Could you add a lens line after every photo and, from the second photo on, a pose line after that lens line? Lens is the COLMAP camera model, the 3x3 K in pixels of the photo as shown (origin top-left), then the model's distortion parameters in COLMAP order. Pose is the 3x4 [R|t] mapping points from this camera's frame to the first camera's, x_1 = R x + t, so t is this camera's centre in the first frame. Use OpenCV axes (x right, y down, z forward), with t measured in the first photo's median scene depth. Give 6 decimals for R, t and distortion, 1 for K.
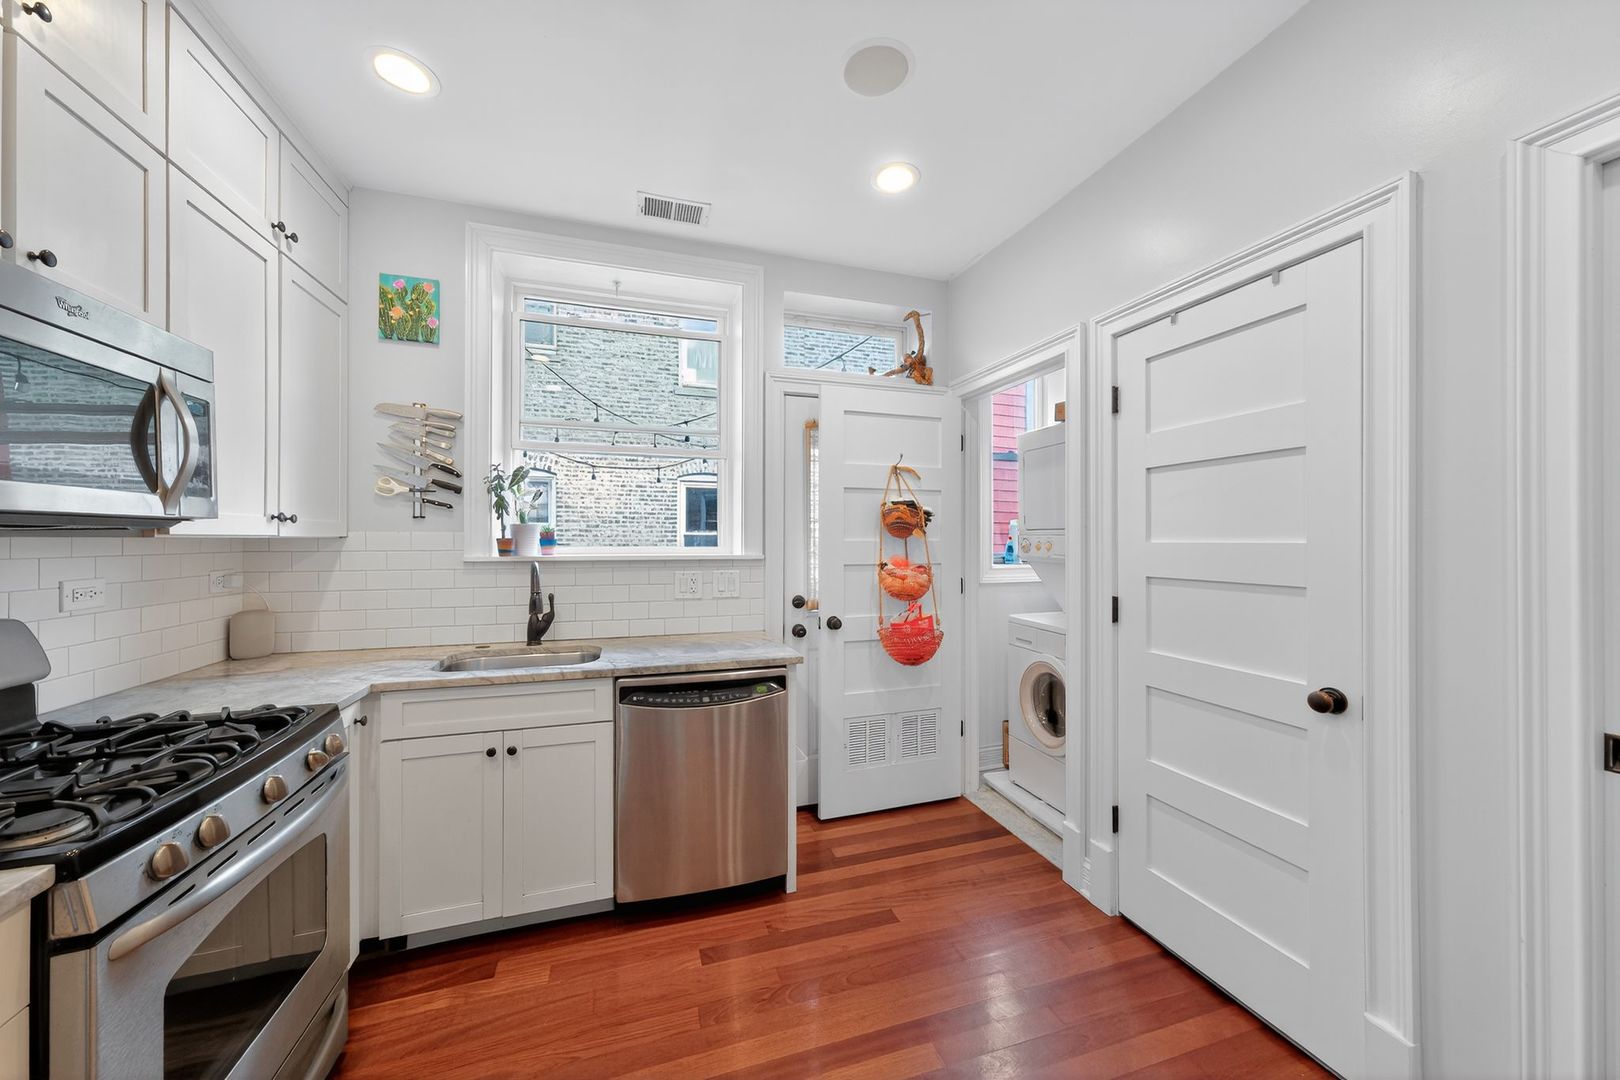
lens RADIAL K [[560.1, 0, 819.4], [0, 560.1, 544.7], [0, 0, 1]] dist [-0.002217, 0.001274]
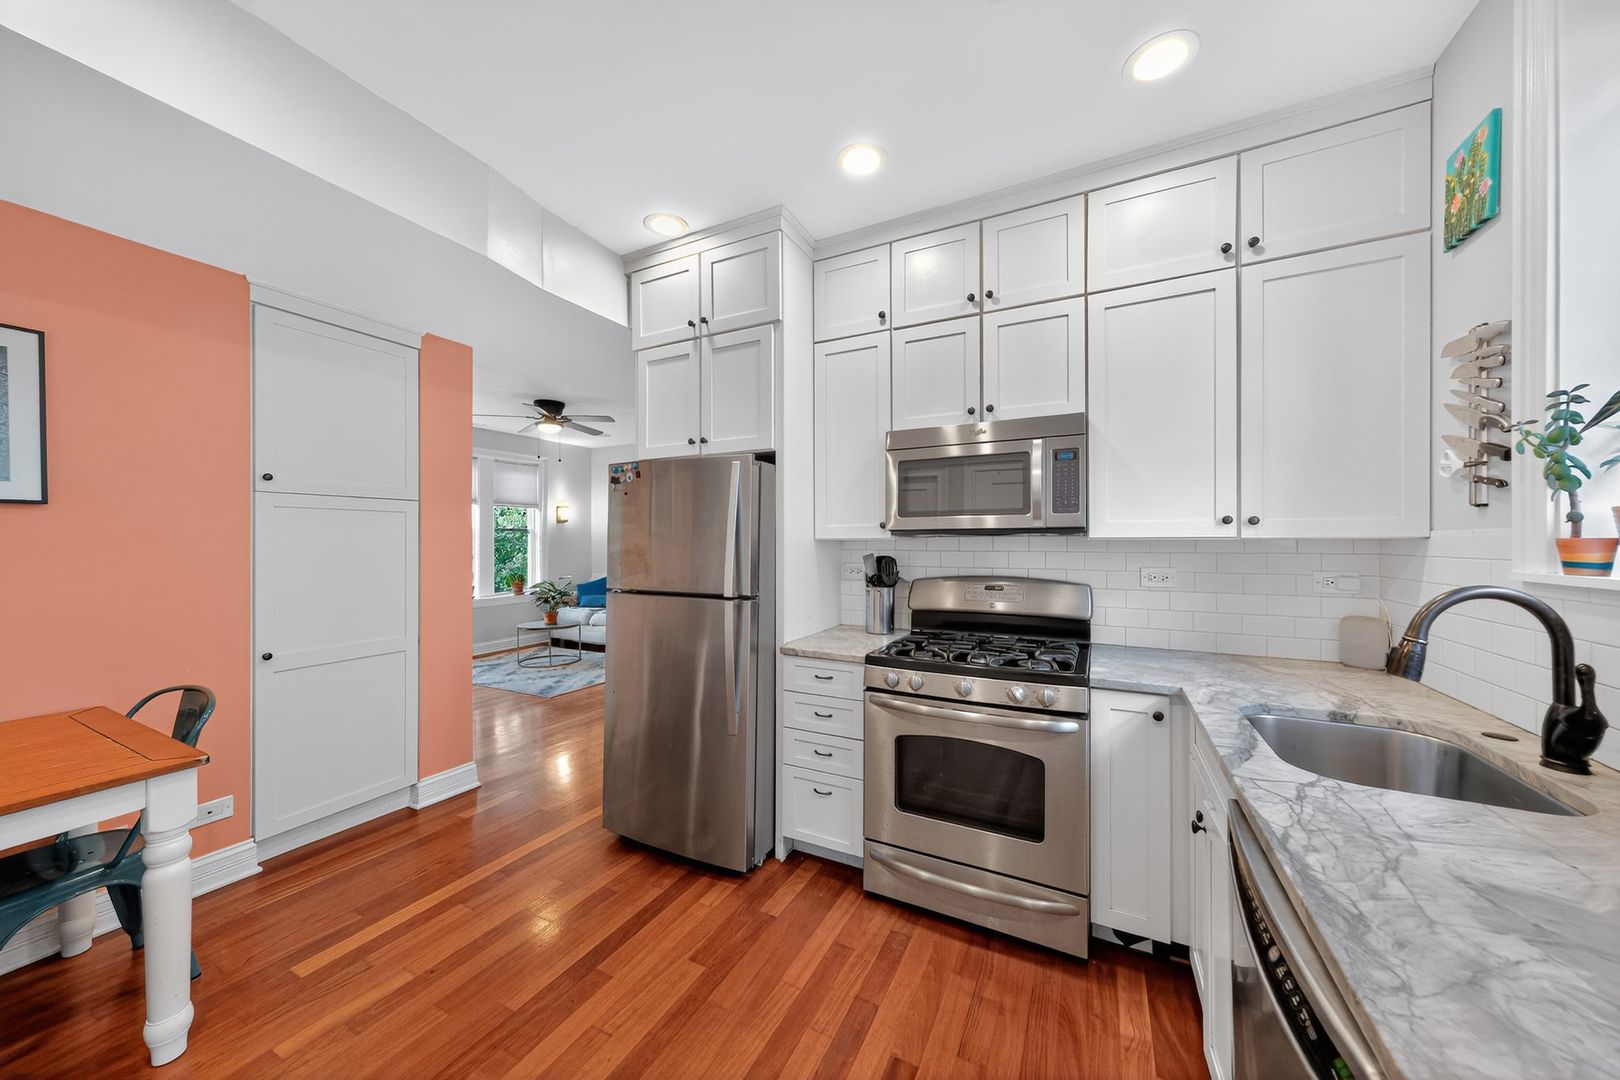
lens RADIAL K [[560.1, 0, 819.4], [0, 560.1, 540.8], [0, 0, 1]] dist [-0.002217, 0.001274]
pose [[-0.709490, 0.000617, -0.704716, 0.259322], [-0.003383, 0.999985, 0.004281, -0.009118], [0.704708, 0.005422, -0.709477, 0.925868]]
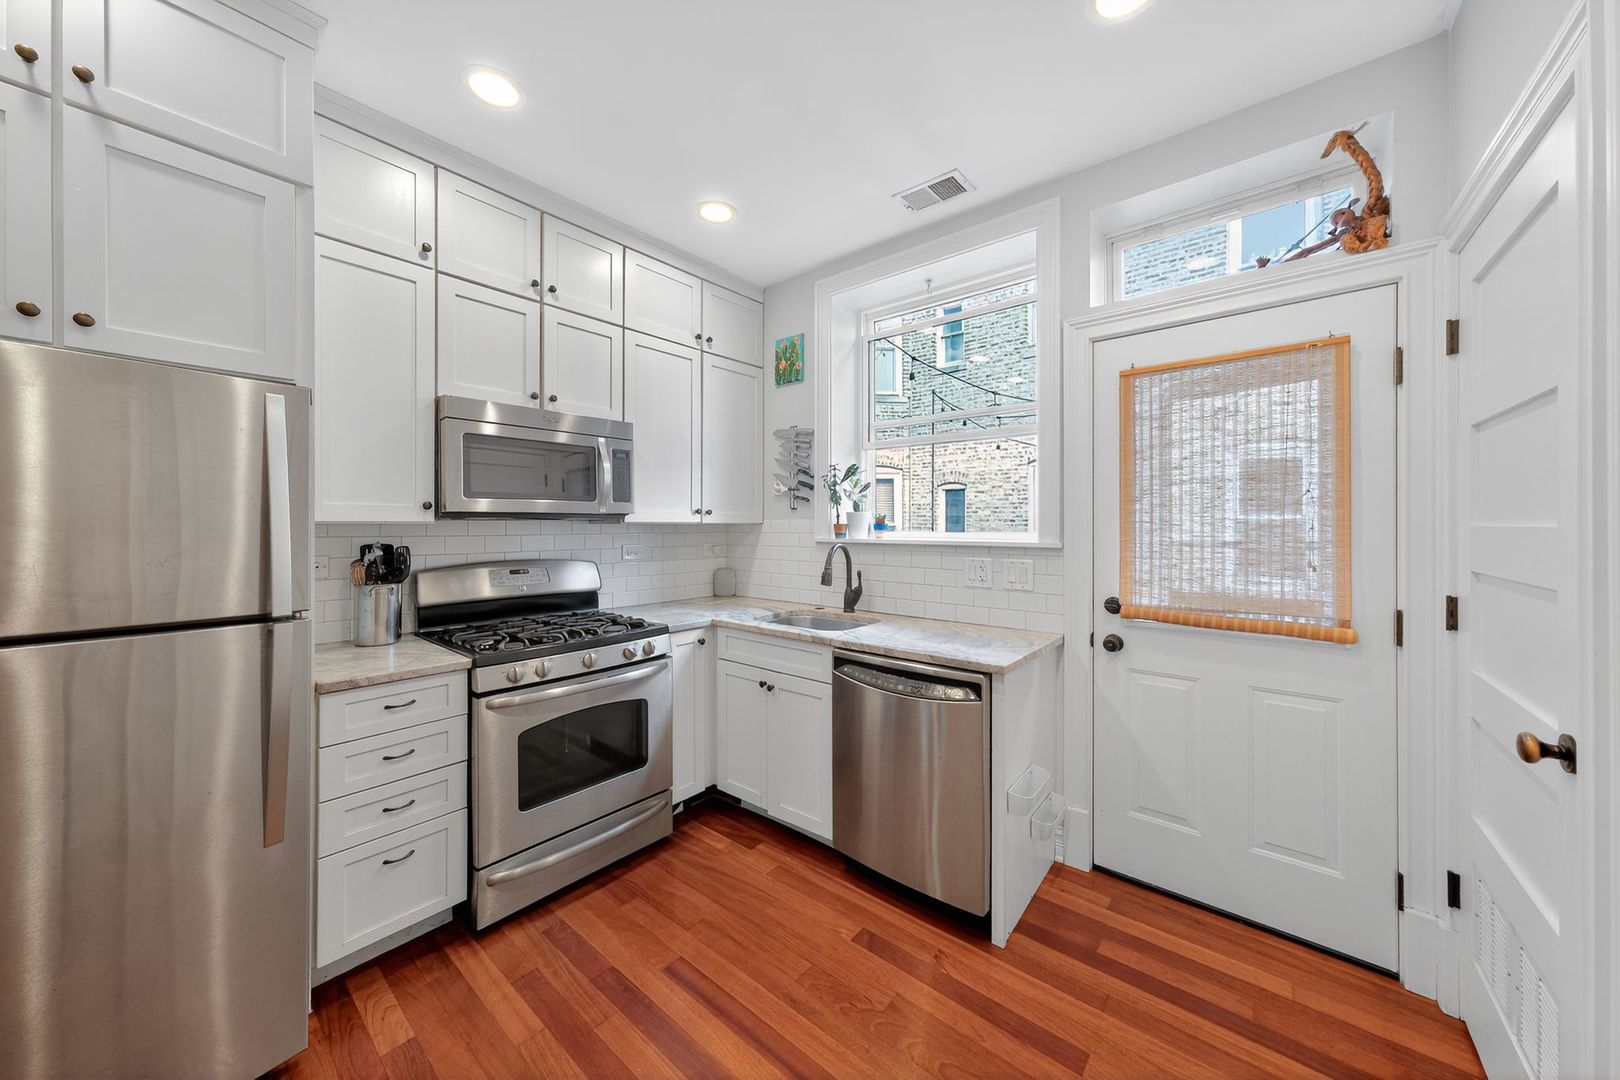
lens RADIAL K [[560.1, 0, 819.4], [0, 560.1, 525.9], [0, 0, 1]] dist [-0.002217, 0.001274]
pose [[0.543496, 0.001518, -0.839410, 0.481081], [-0.005206, 0.999985, -0.001562, -0.004451], [0.839395, 0.005219, 0.543496, 0.302472]]
